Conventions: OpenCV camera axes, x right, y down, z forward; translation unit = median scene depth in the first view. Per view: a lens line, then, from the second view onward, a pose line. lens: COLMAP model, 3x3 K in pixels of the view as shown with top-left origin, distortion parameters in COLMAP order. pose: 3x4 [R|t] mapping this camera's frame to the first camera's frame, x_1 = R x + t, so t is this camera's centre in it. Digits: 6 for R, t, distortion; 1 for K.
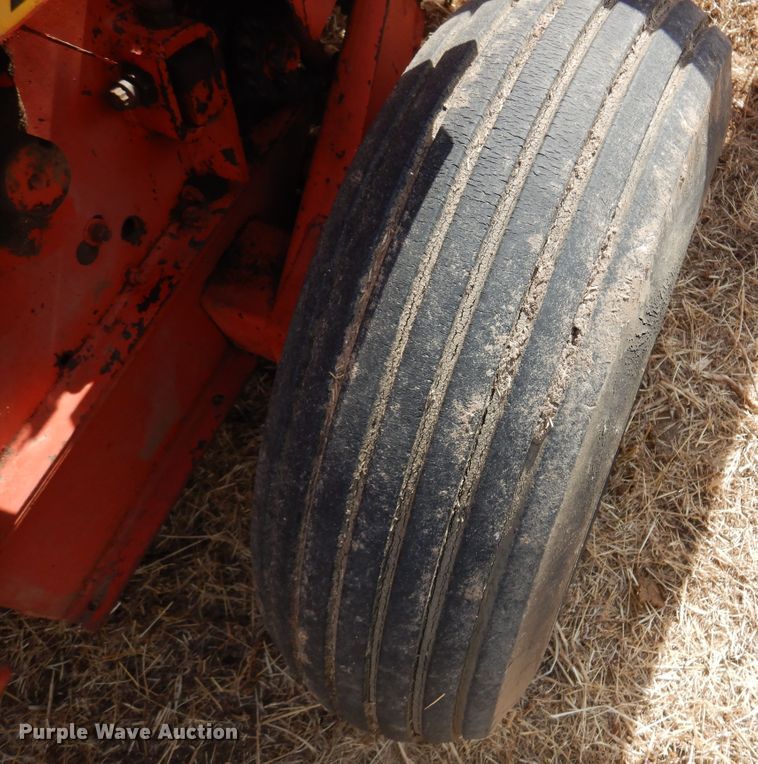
lens RADIAL K [[717.8, 0, 502.8], [0, 717.8, 381.1], [0, 0, 1]] dist [0.052399, -0.002954]
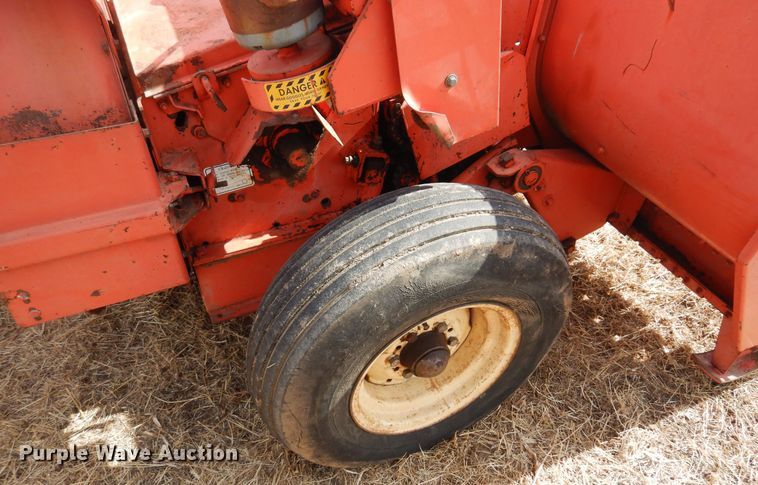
lens RADIAL K [[535.7, 0, 378.6], [0, 535.7, 278.7], [0, 0, 1]] dist [0.008702, -0.000005]
pose [[0.723419, 0.506801, -0.468846, 0.718213], [-0.638025, 0.750211, -0.173514, 0.227093], [0.263797, 0.424659, 0.866069, -0.544173]]
